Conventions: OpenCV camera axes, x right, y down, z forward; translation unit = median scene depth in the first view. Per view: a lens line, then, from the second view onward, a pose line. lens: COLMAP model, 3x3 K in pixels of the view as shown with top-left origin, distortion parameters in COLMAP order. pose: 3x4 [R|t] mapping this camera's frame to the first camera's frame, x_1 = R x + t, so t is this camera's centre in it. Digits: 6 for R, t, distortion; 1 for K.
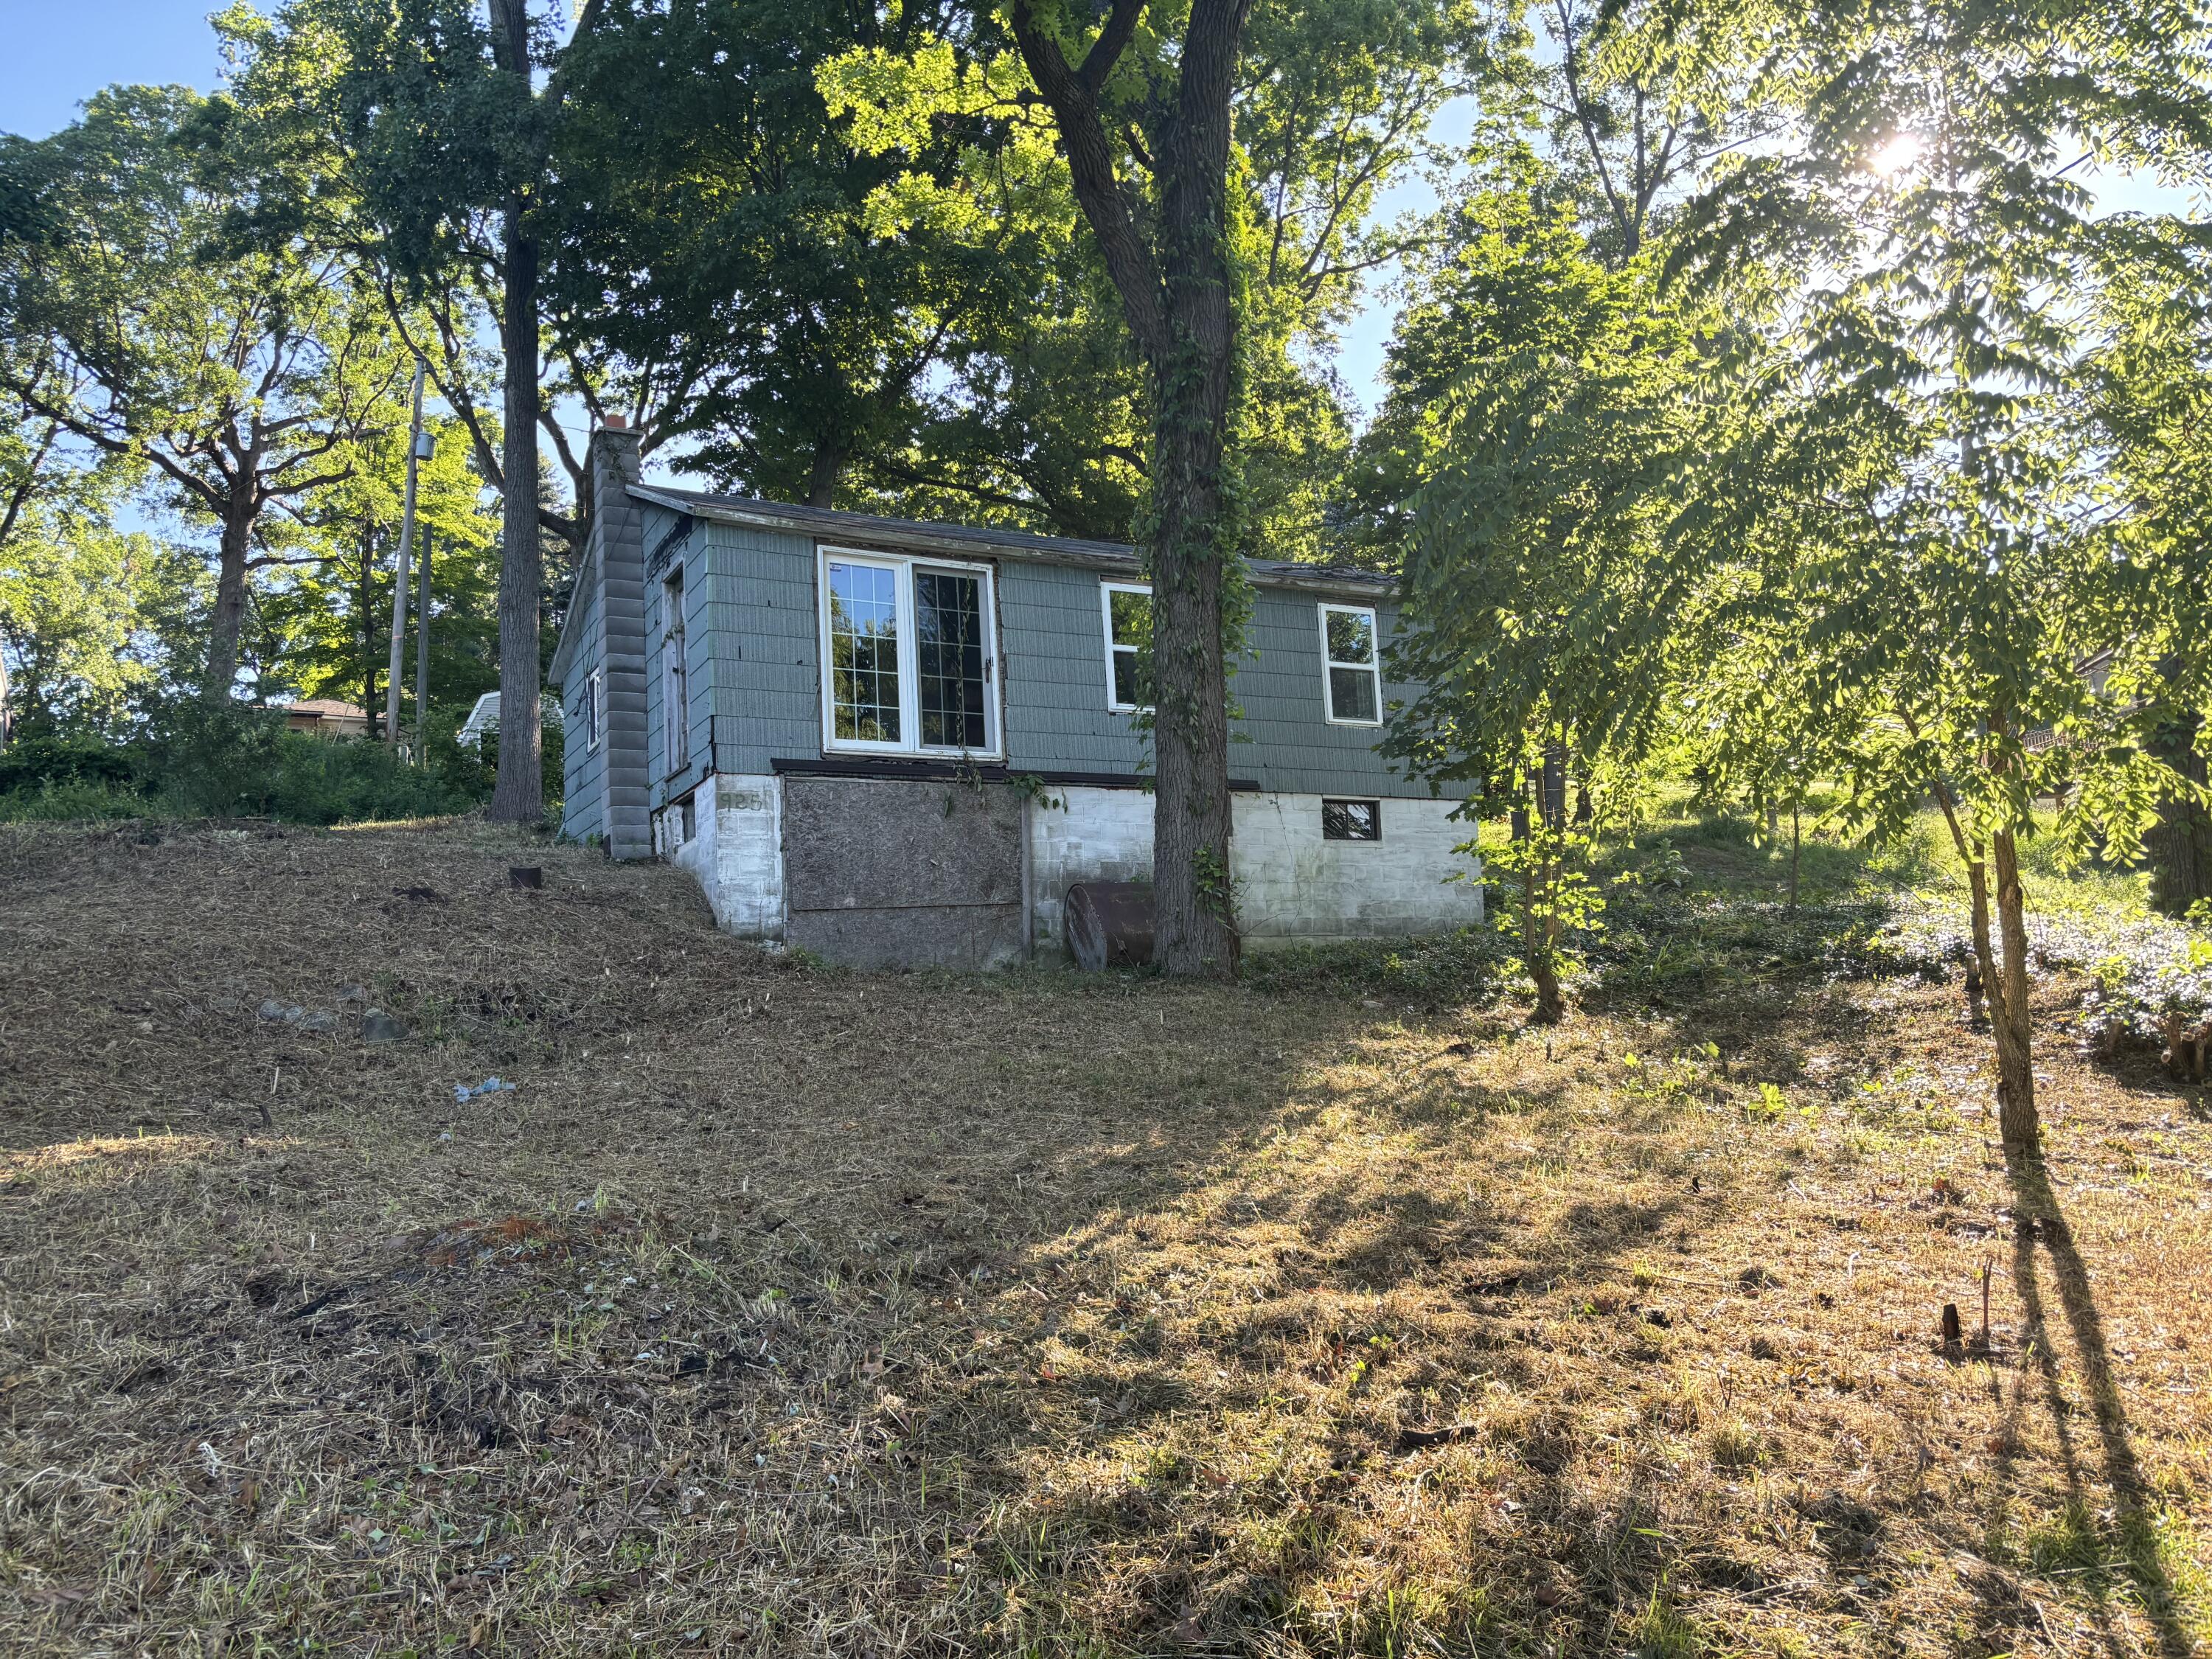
lens RADIAL K [[1613.6, 0, 1125.6], [0, 1613.6, 849.7], [0, 0, 1]] dist [0.036321, -0.049568]
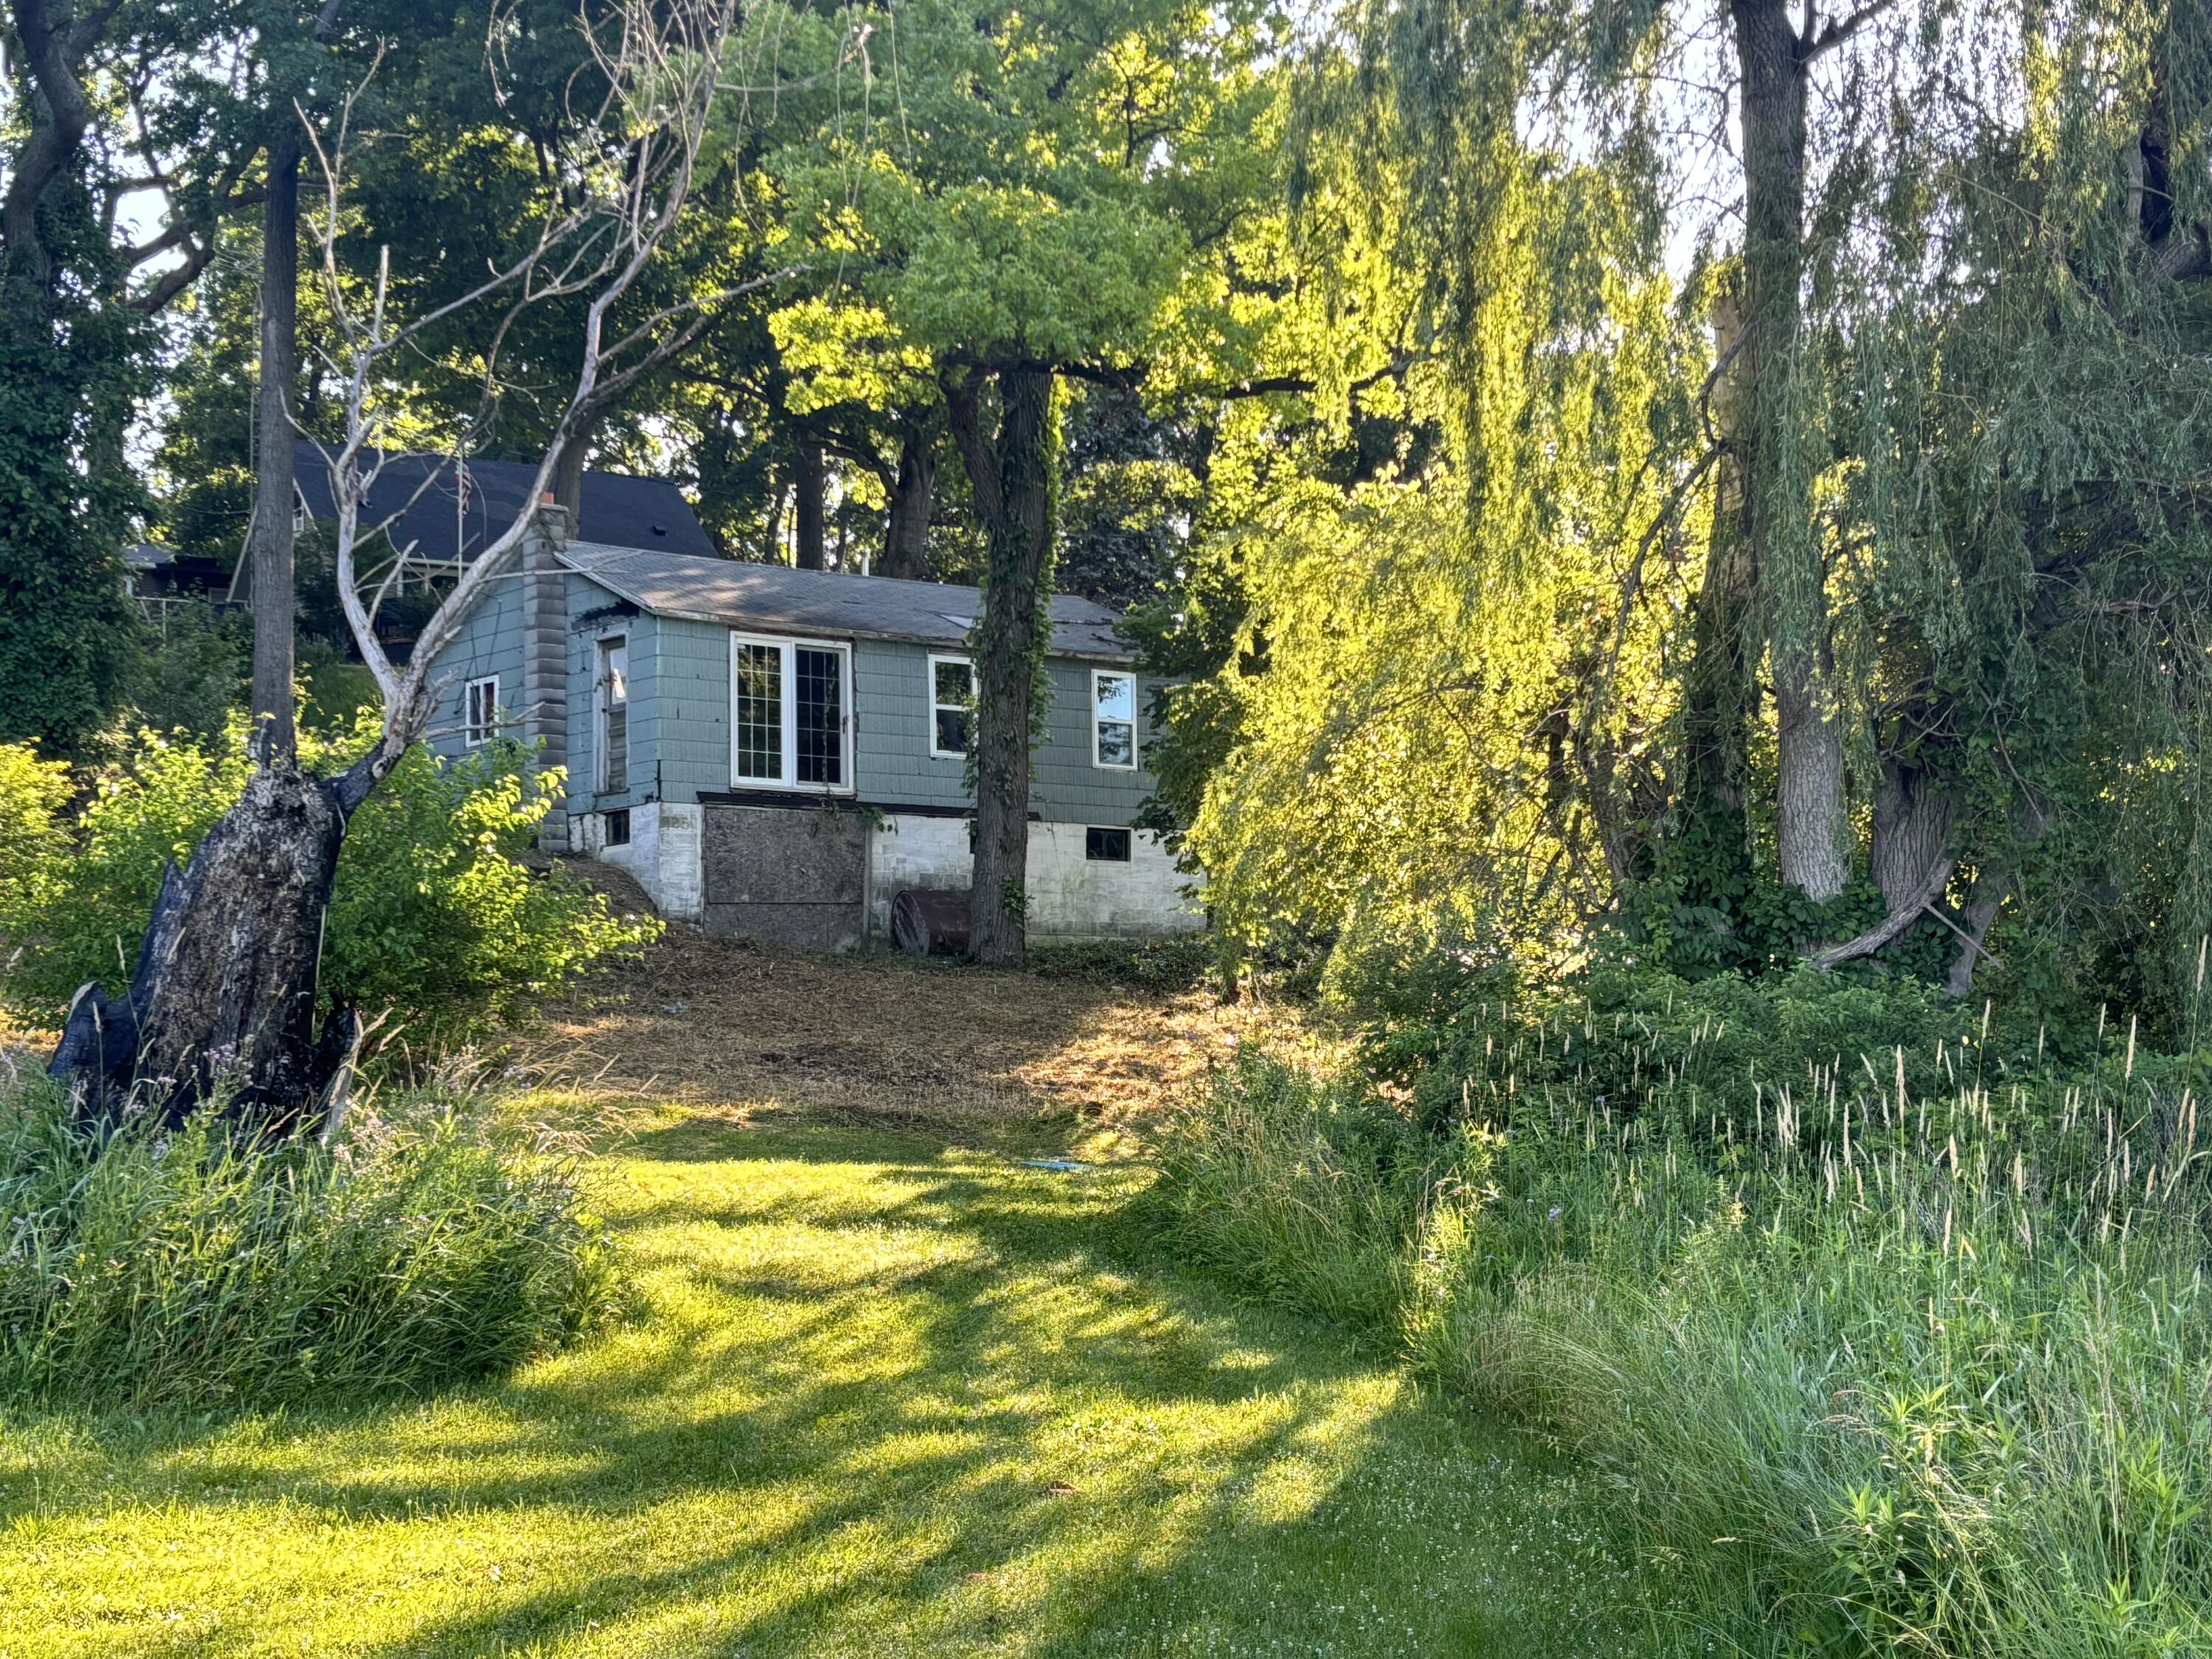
lens RADIAL K [[3188.7, 0, 1106.3], [0, 3188.7, 838.2], [0, 0, 1]] dist [0.146503, 0.000000]
pose [[0.987173, 0.052722, 0.150697, -0.261430], [-0.059419, 0.997420, 0.040283, -0.135746], [-0.148184, -0.048720, 0.987759, -1.606256]]
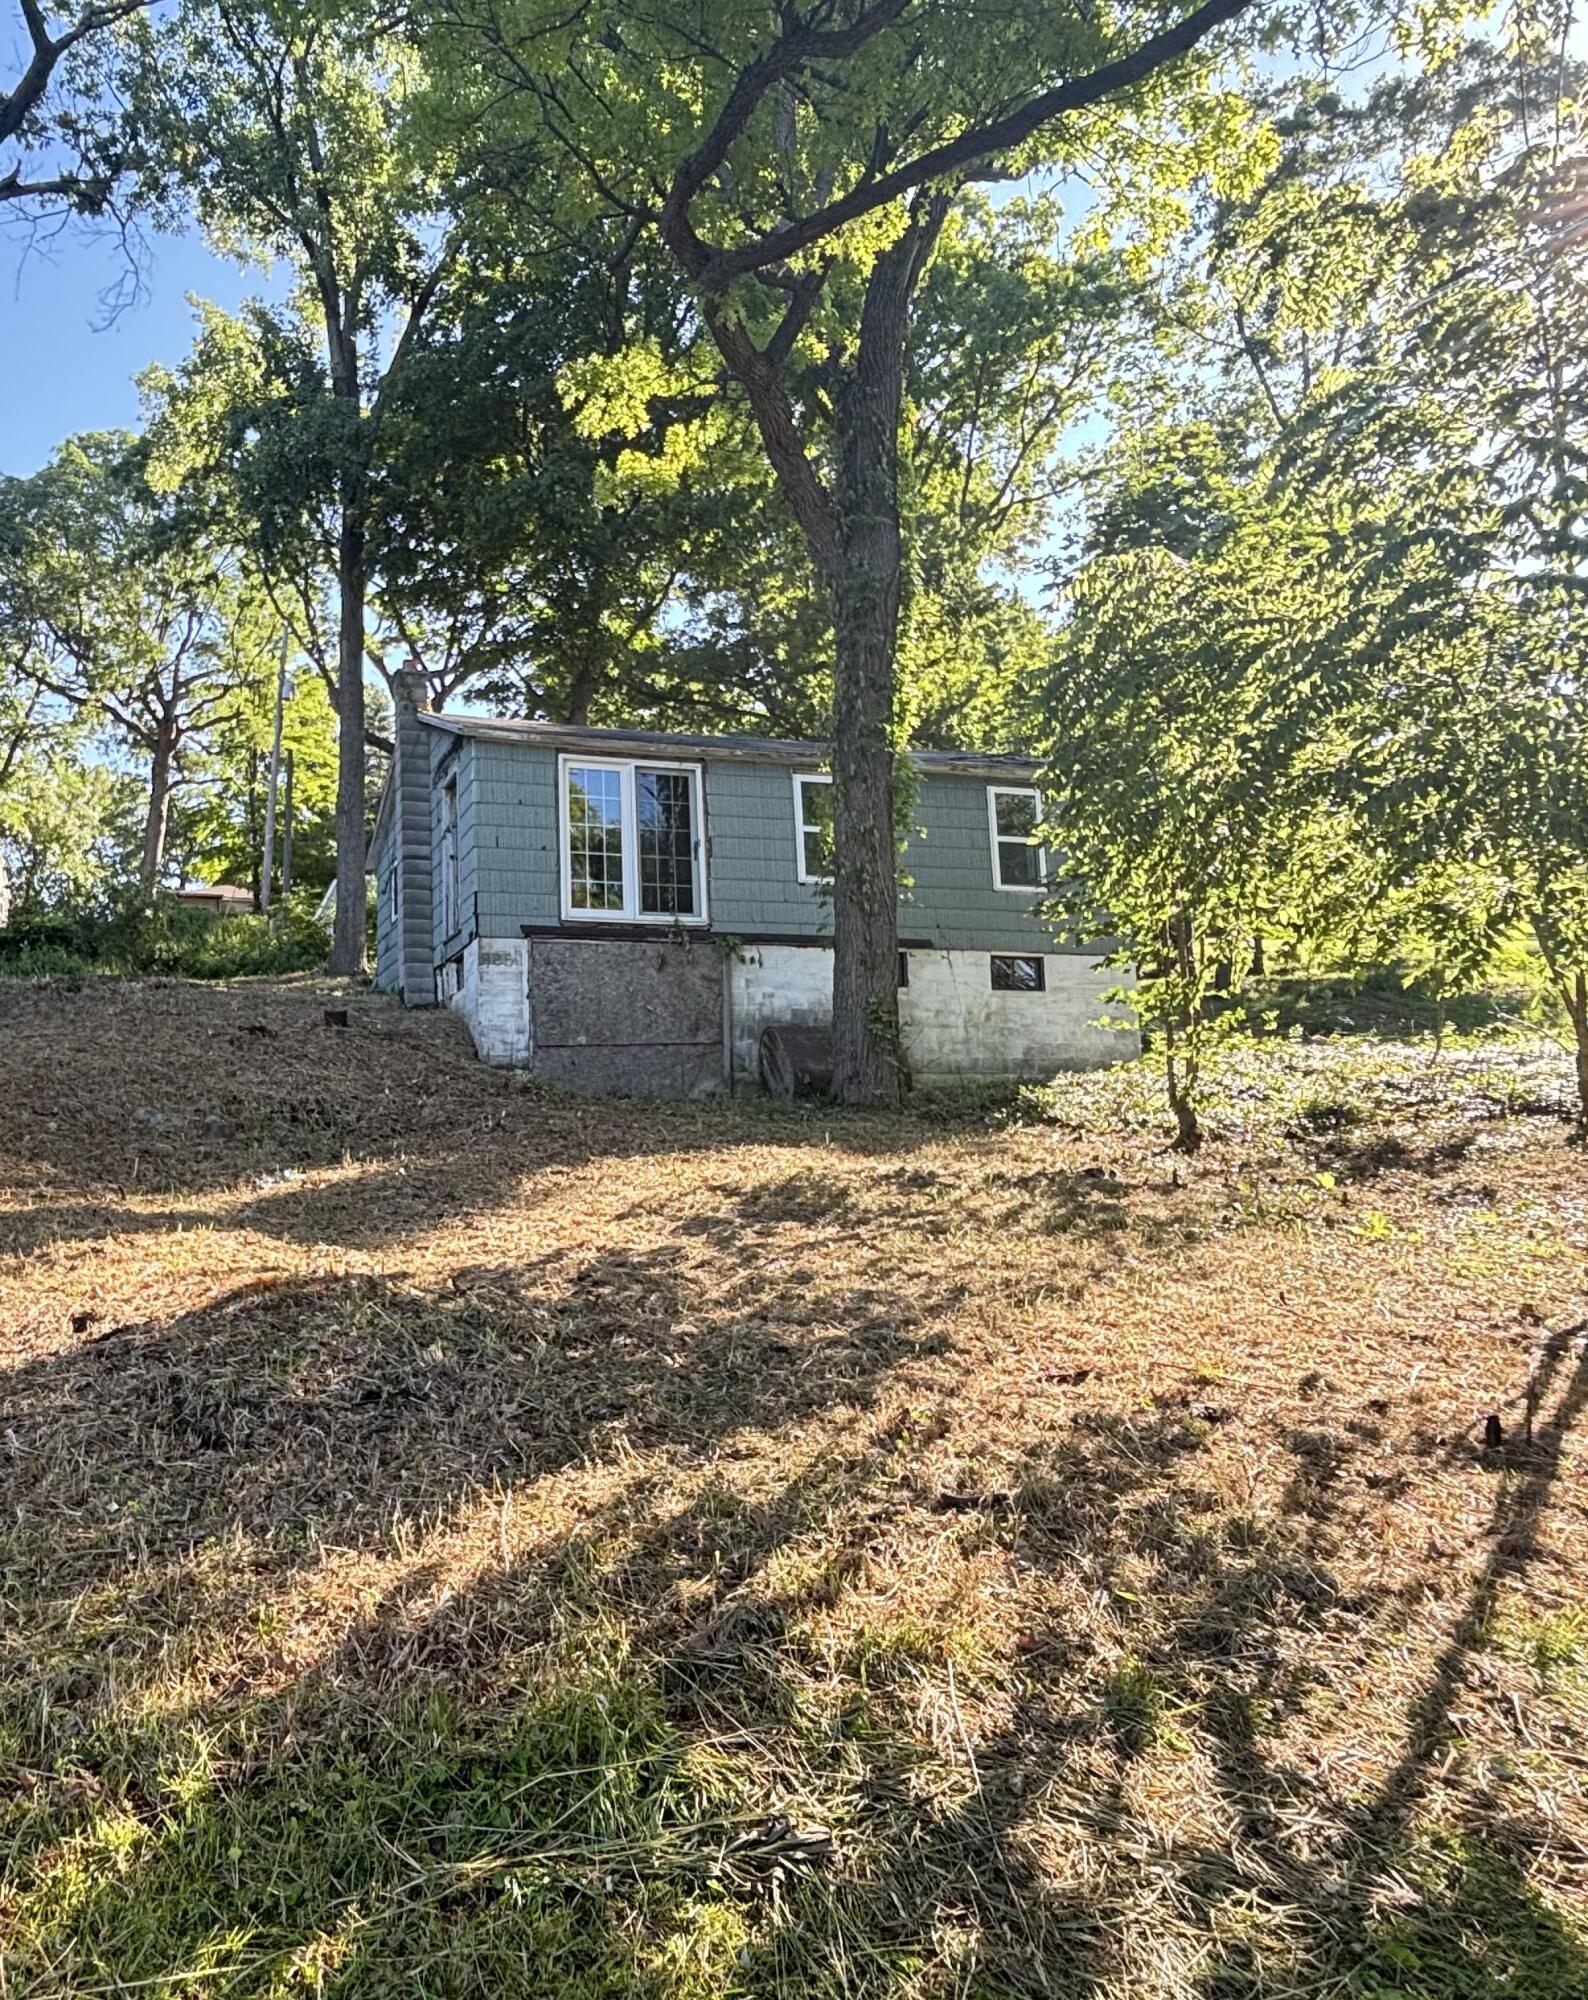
lens RADIAL K [[1323.3, 0, 643.1], [0, 1323.3, 1008.9], [0, 0, 1]] dist [0.018100, -0.034372]
pose [[0.978039, 0.002985, -0.208399, 0.083238], [-0.002223, 0.999990, 0.003888, 0.004427], [0.208409, -0.003339, 0.978036, 0.014556]]
